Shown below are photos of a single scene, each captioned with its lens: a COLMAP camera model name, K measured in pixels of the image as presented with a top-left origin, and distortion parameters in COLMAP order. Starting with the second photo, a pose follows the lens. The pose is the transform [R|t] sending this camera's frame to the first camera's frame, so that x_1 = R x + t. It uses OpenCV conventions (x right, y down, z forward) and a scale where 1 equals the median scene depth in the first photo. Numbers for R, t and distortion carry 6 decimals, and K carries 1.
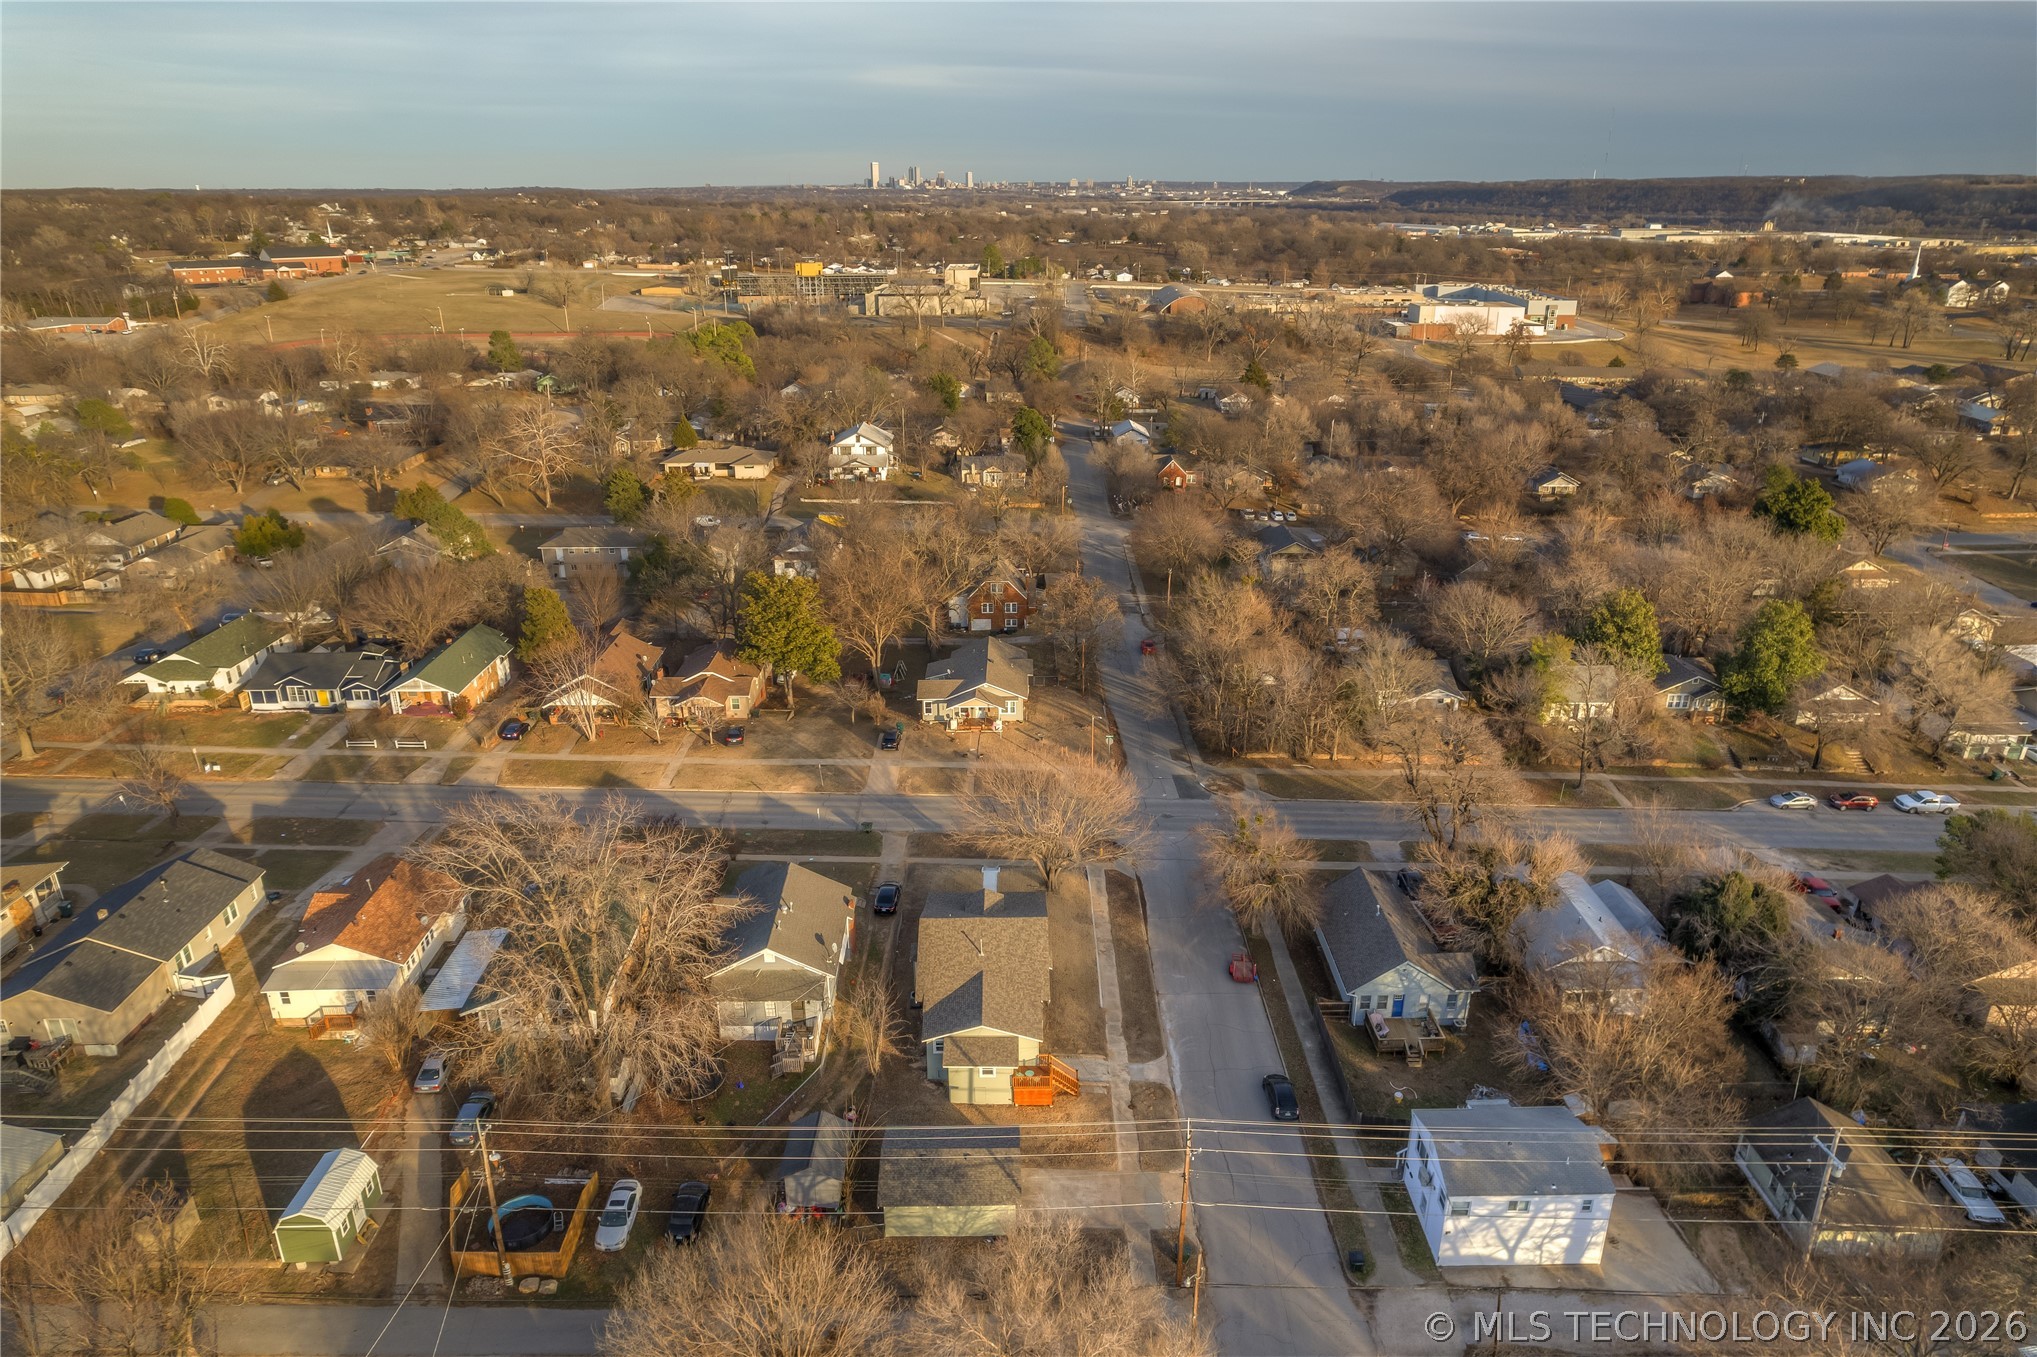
lens RADIAL K [[1300.5, 0, 1024.9], [0, 1300.5, 683.0], [0, 0, 1]] dist [-0.074216, 0.083248]
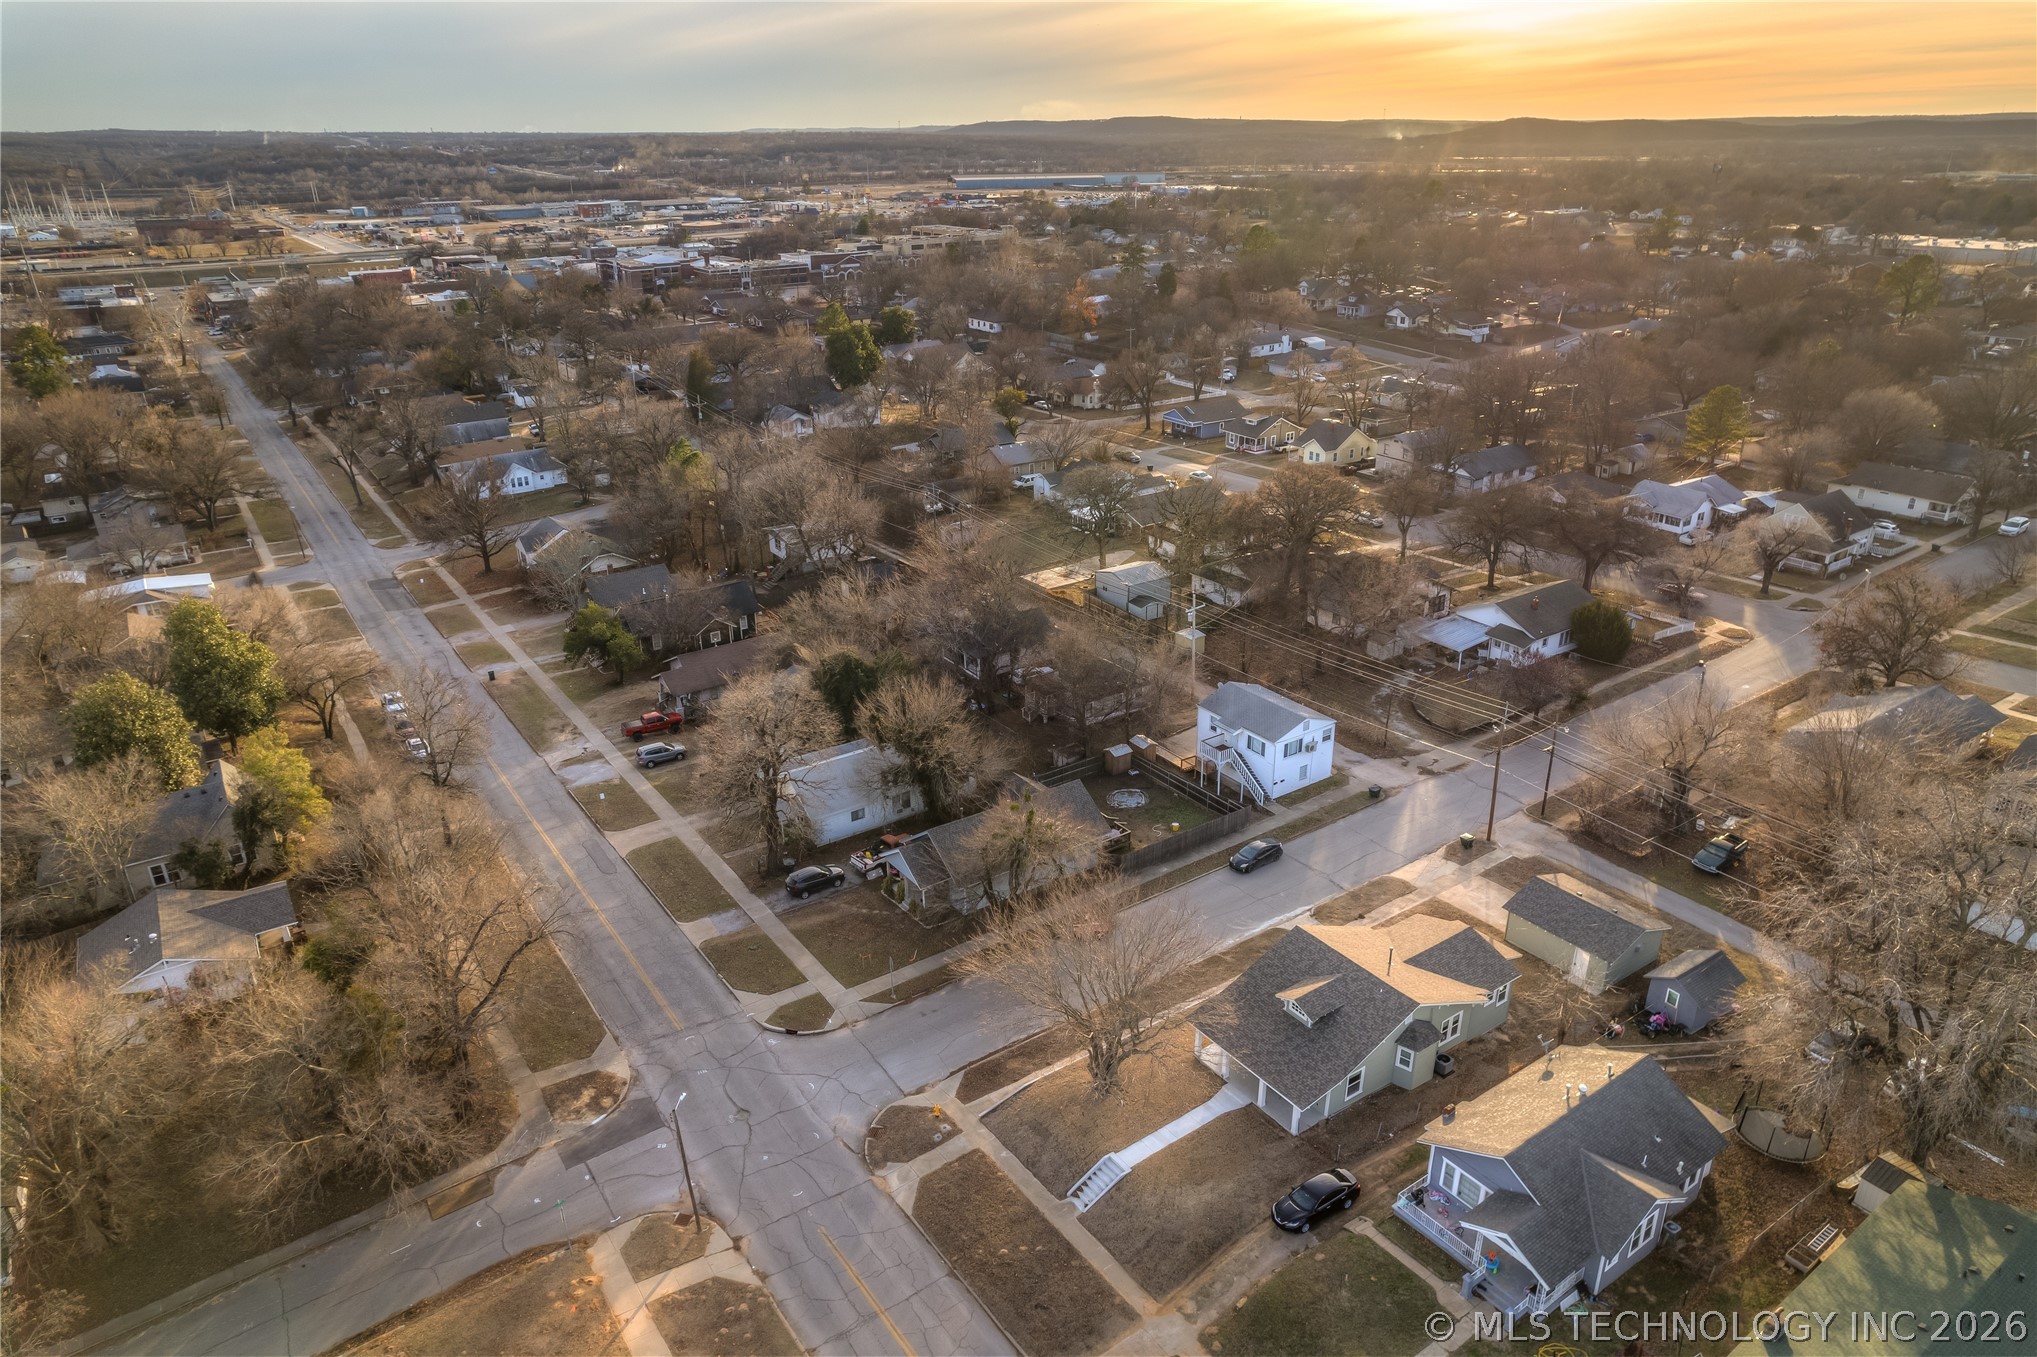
lens RADIAL K [[1300.5, 0, 1024.9], [0, 1300.5, 683.0], [0, 0, 1]] dist [-0.074216, 0.083248]
pose [[-0.557743, -0.319541, 0.766039, -0.316724], [0.313281, 0.773614, 0.550797, -0.301320], [-0.768621, 0.547188, -0.331372, 0.903384]]
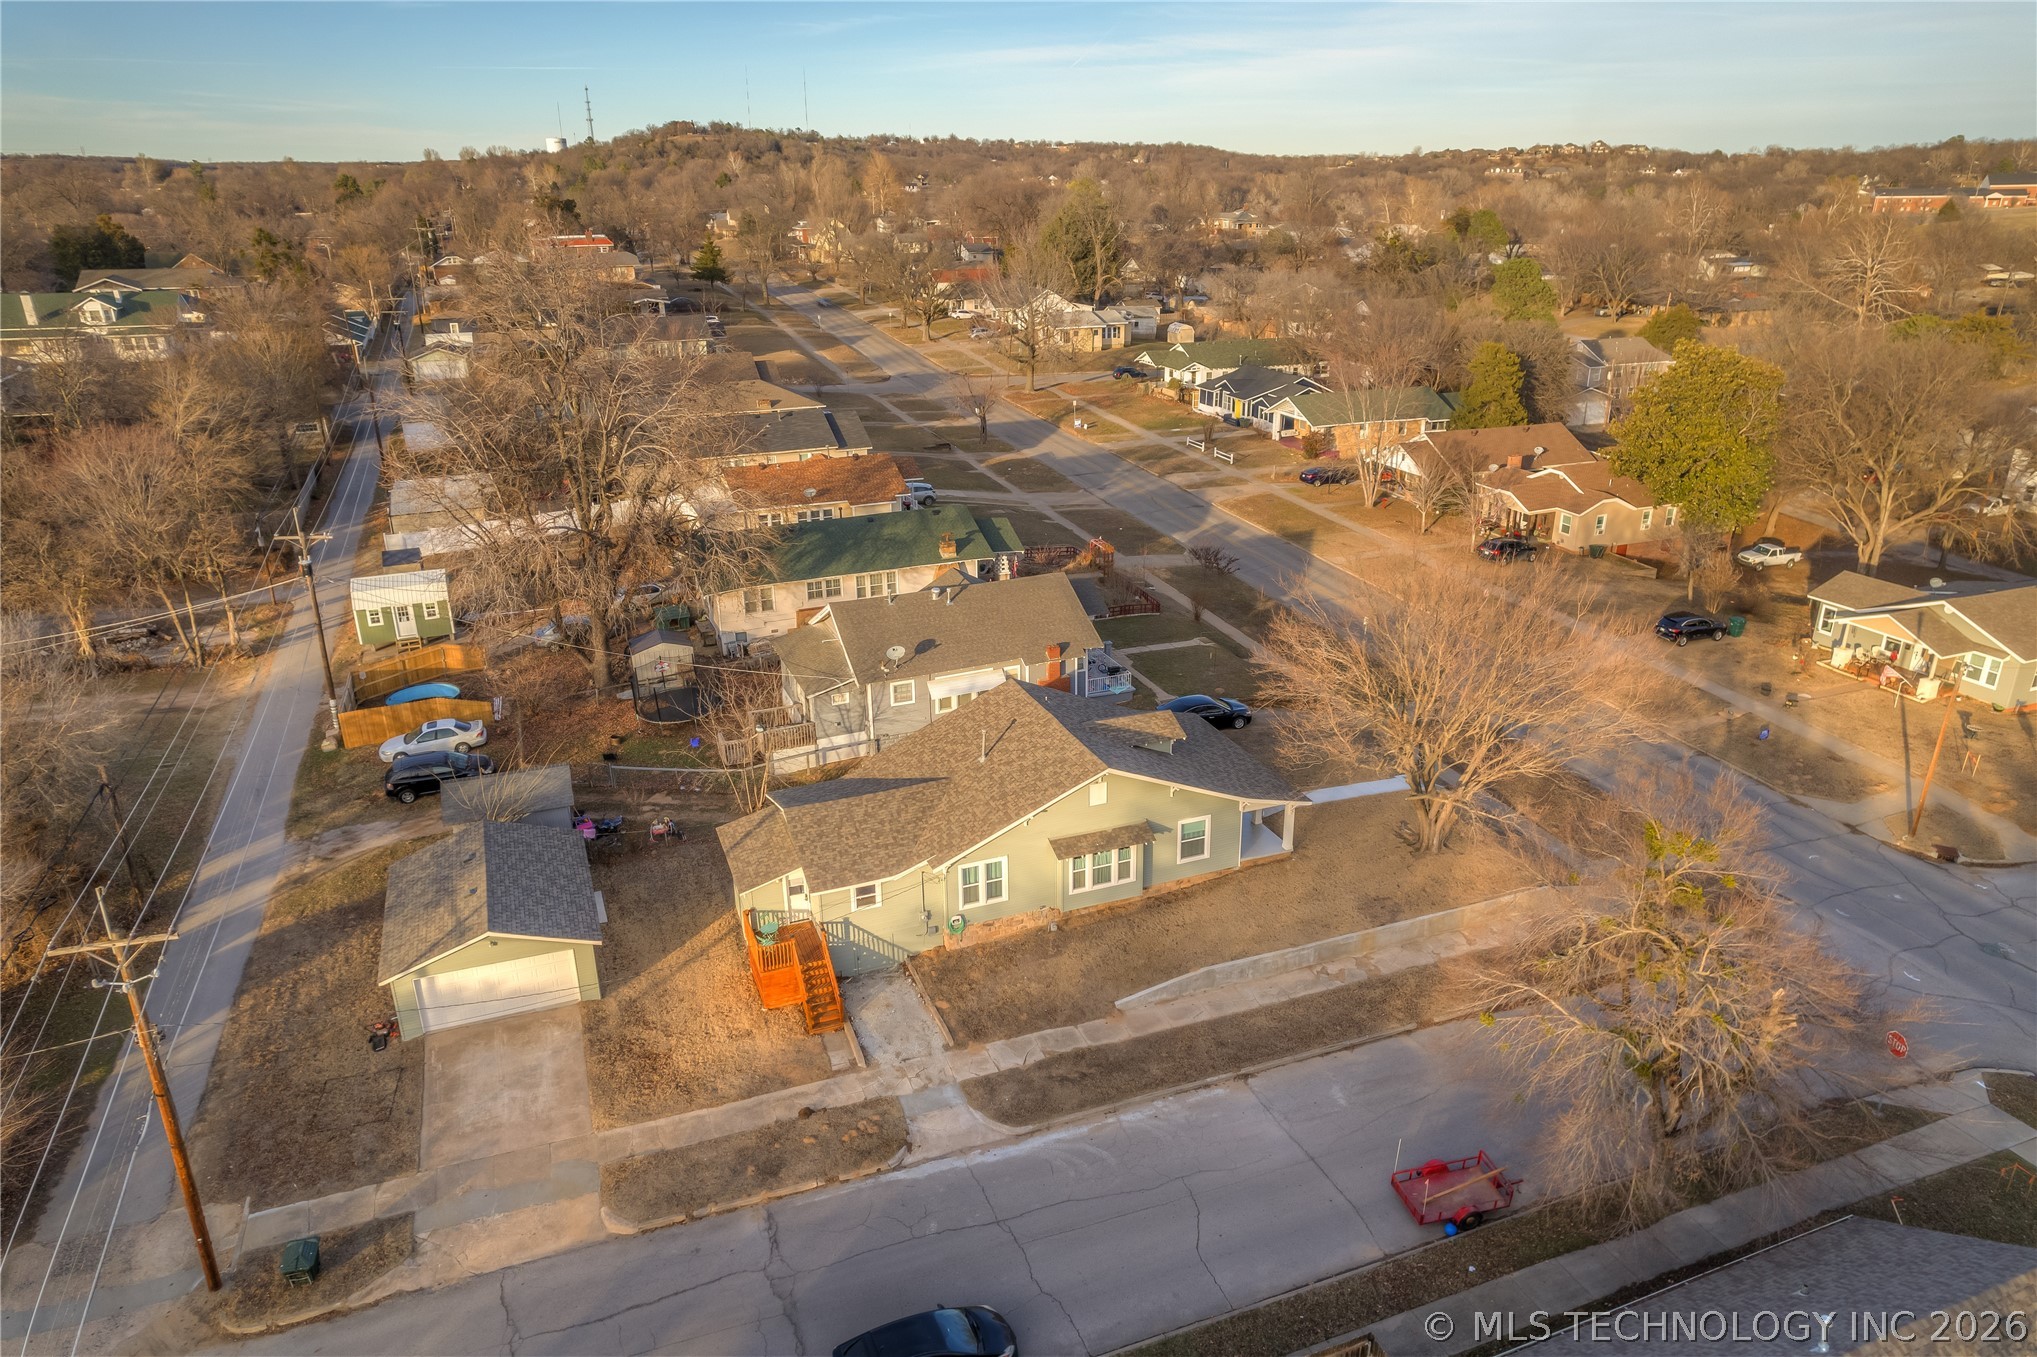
lens RADIAL K [[1300.5, 0, 1024.9], [0, 1300.5, 683.0], [0, 0, 1]] dist [-0.074216, 0.083248]
pose [[0.360270, 0.342326, -0.867767, 0.281888], [-0.335167, 0.915618, 0.222052, 0.038315], [0.870557, 0.210848, 0.444606, 0.516492]]
